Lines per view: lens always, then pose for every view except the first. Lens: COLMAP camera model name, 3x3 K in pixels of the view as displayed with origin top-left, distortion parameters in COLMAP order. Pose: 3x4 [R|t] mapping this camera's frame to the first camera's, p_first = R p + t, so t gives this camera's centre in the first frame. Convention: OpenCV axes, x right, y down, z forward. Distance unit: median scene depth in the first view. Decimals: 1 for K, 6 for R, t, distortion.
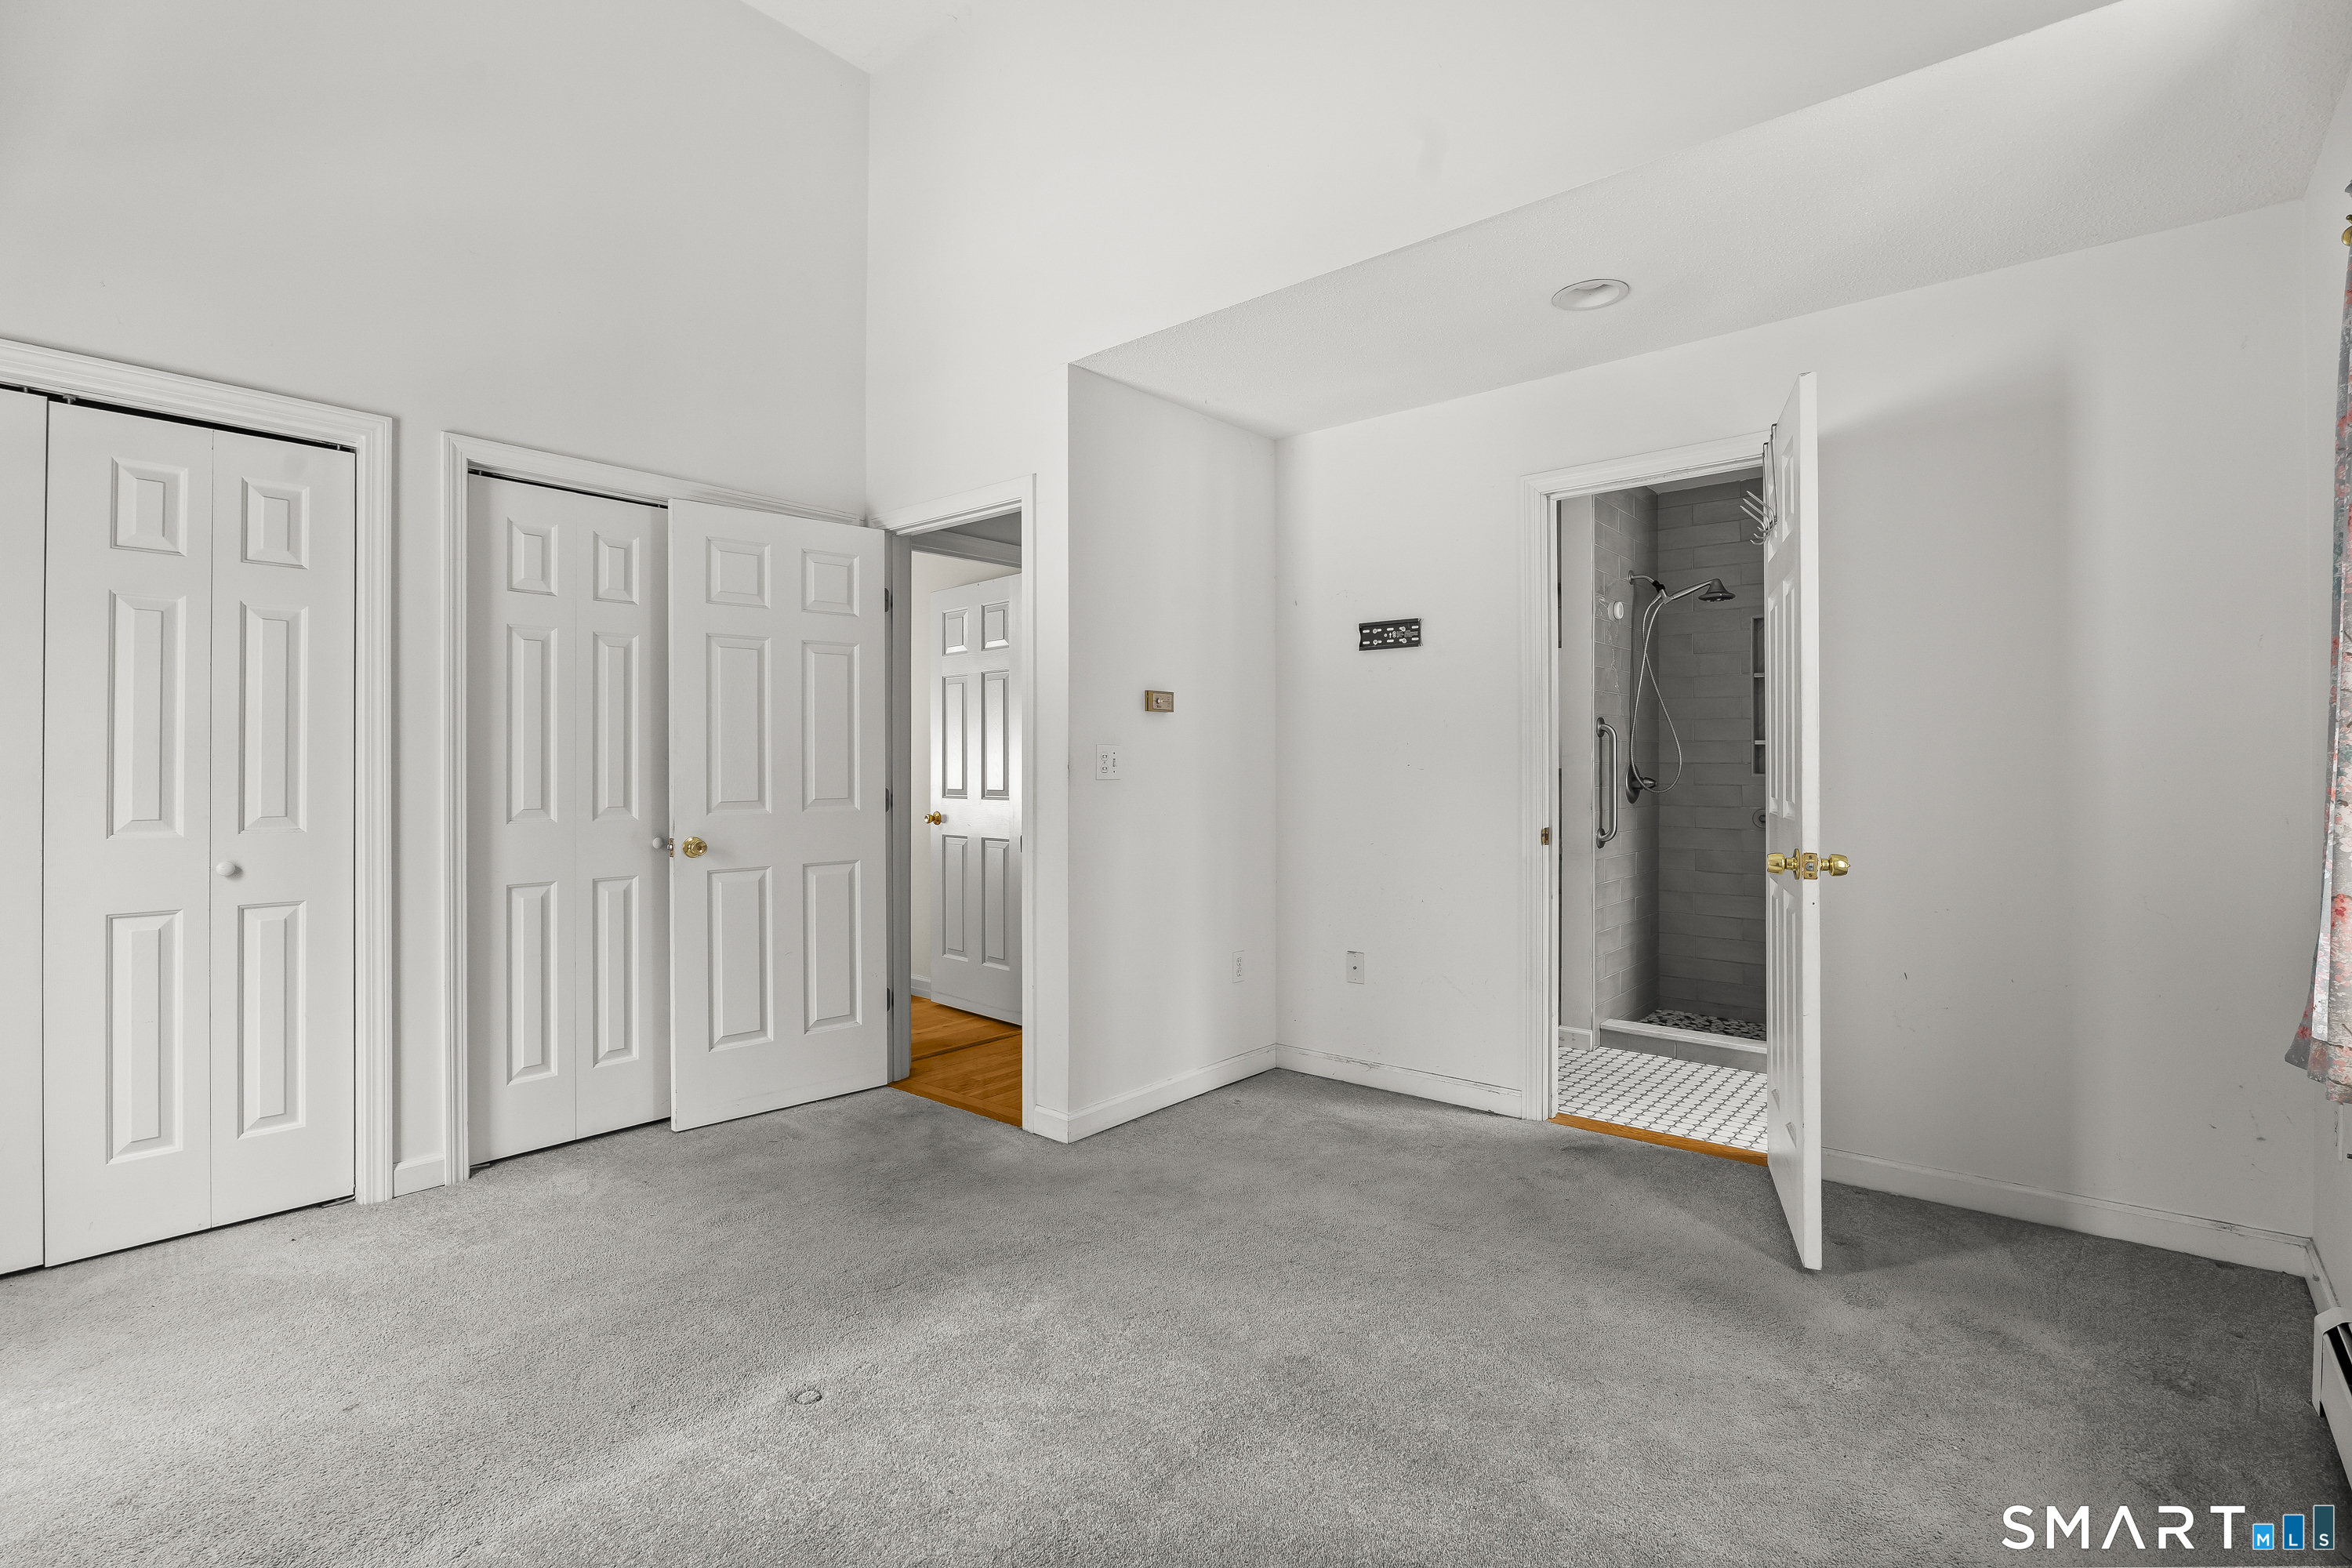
lens RADIAL K [[1108.2, 0, 1169.9], [0, 1108.2, 757.3], [0, 0, 1]] dist [-0.001561, 0.000043]
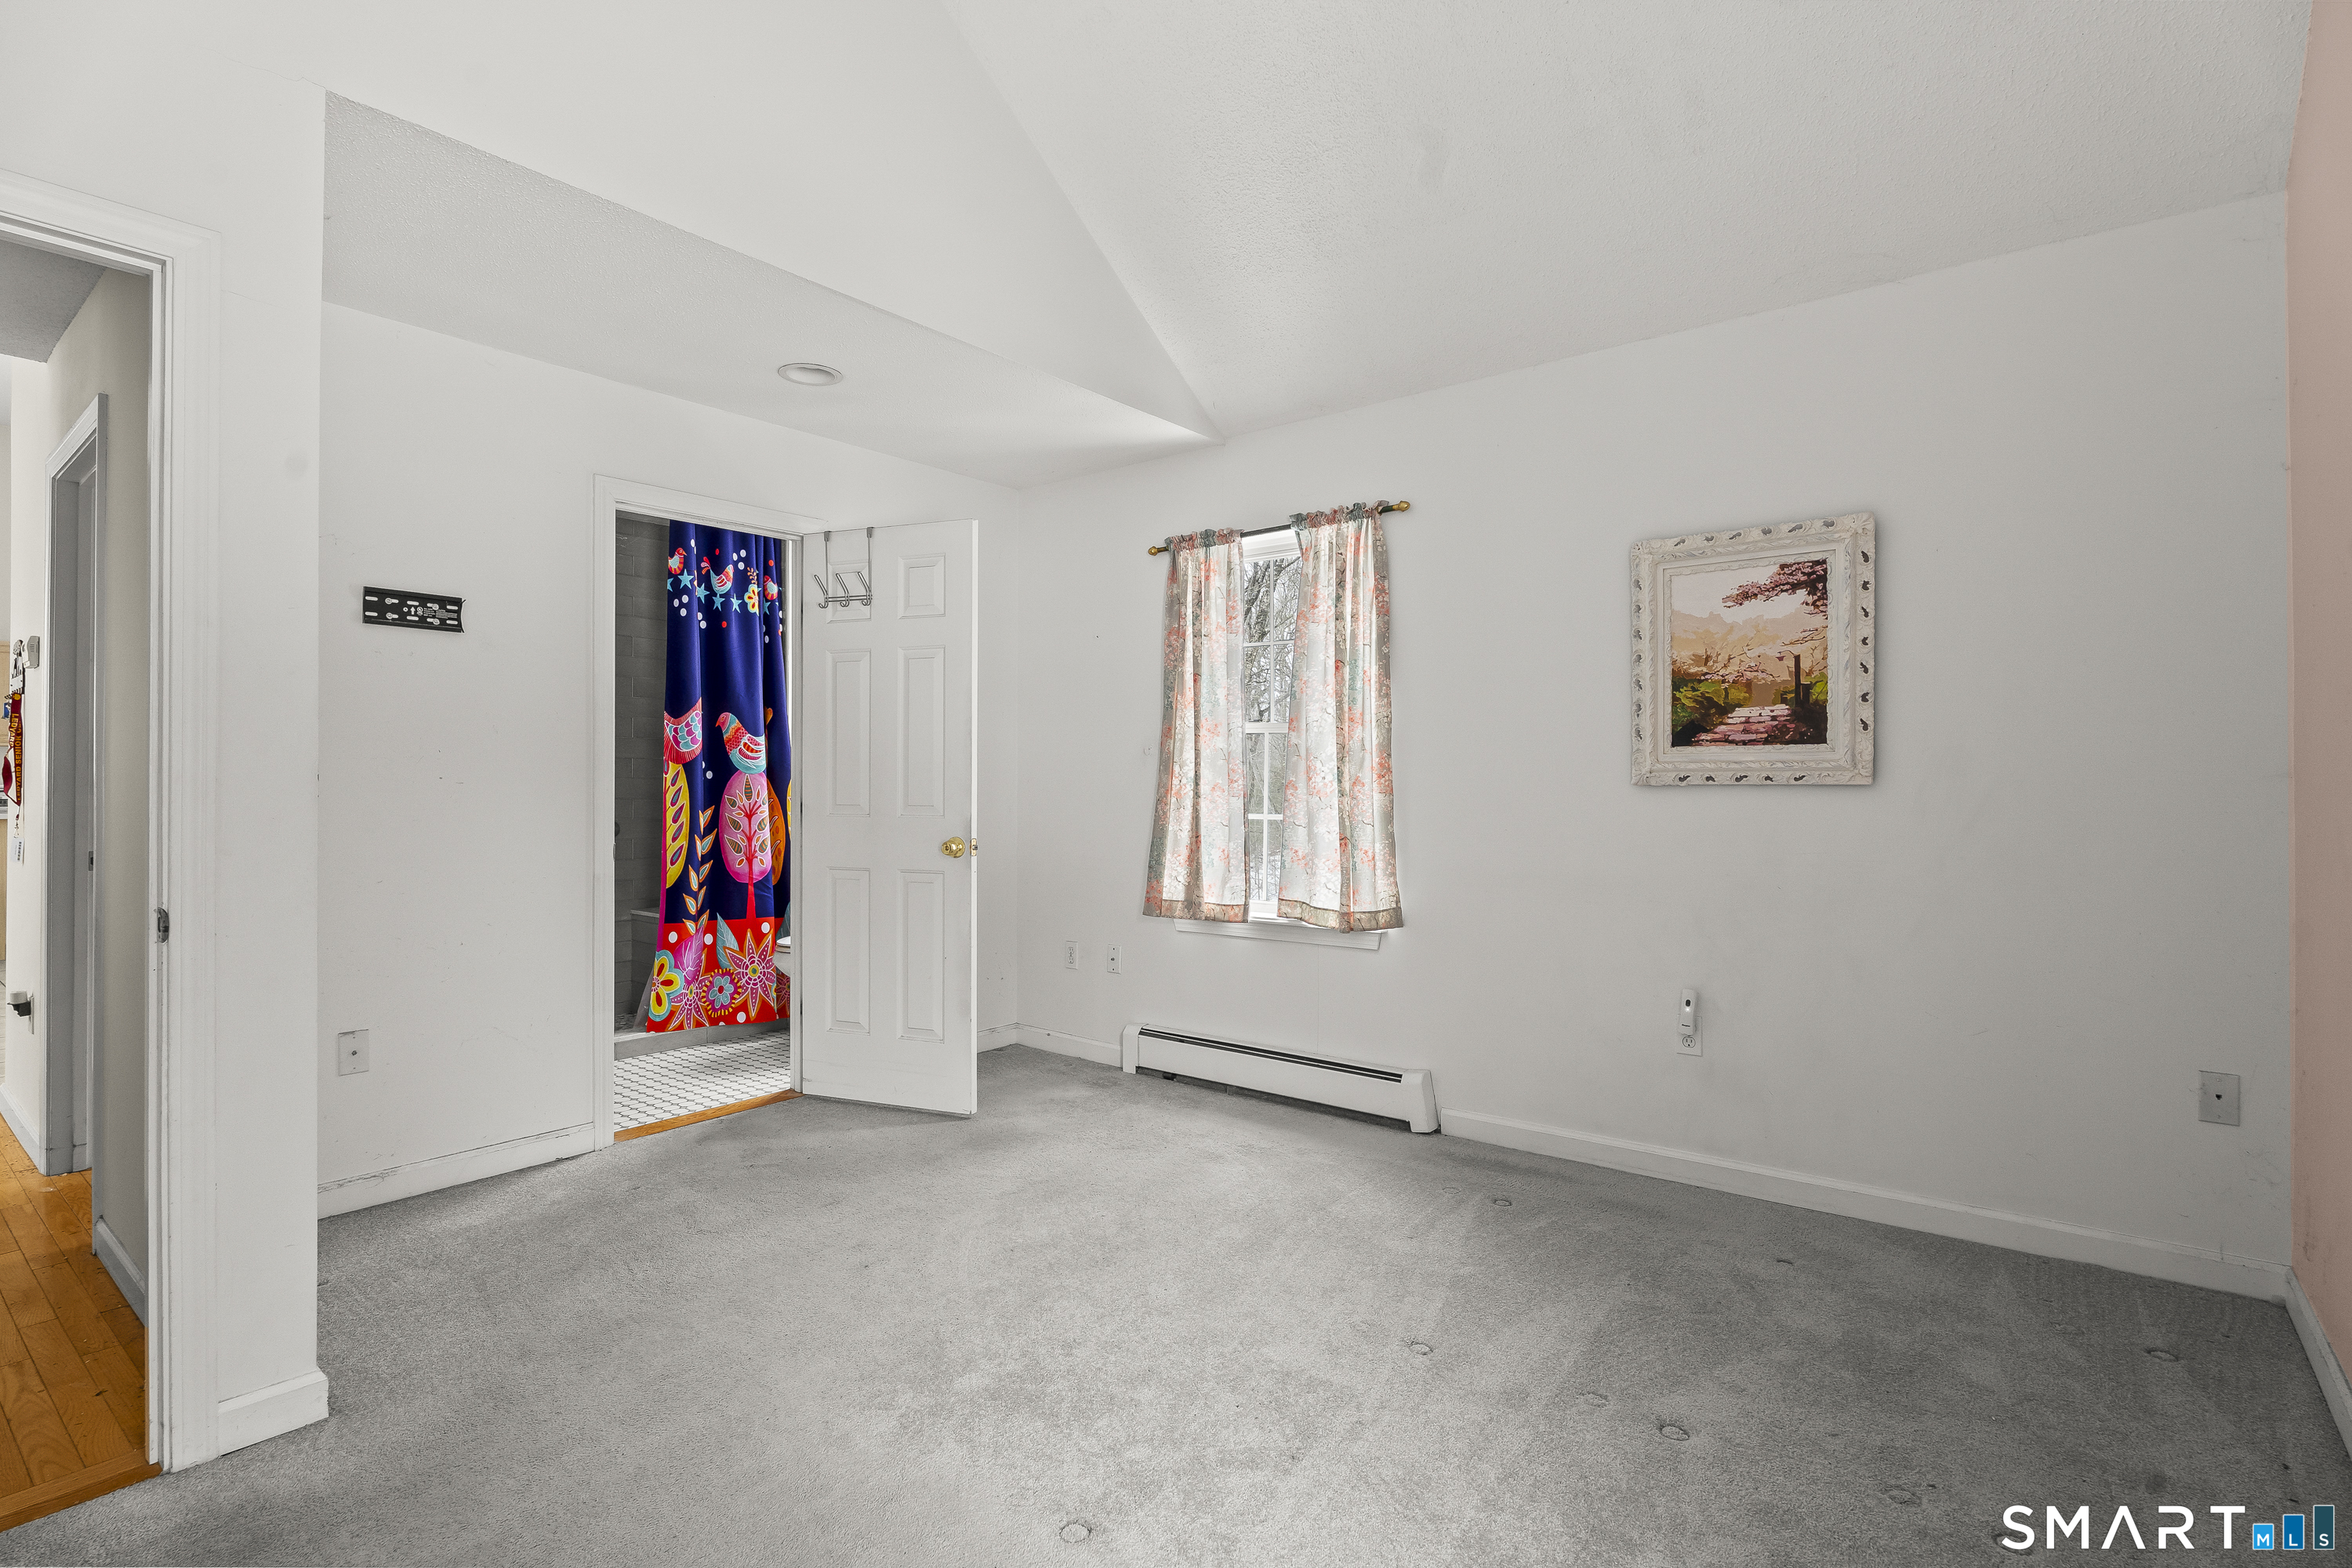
lens RADIAL K [[1129.9, 0, 1159.9], [0, 1129.9, 781.6], [0, 0, 1]] dist [-0.002294, -0.000562]
pose [[-0.028139, 0.005109, 0.999591, -0.661378], [-0.006417, 0.999965, -0.005291, 0.011531], [-0.999583, -0.006564, -0.028105, 0.541575]]
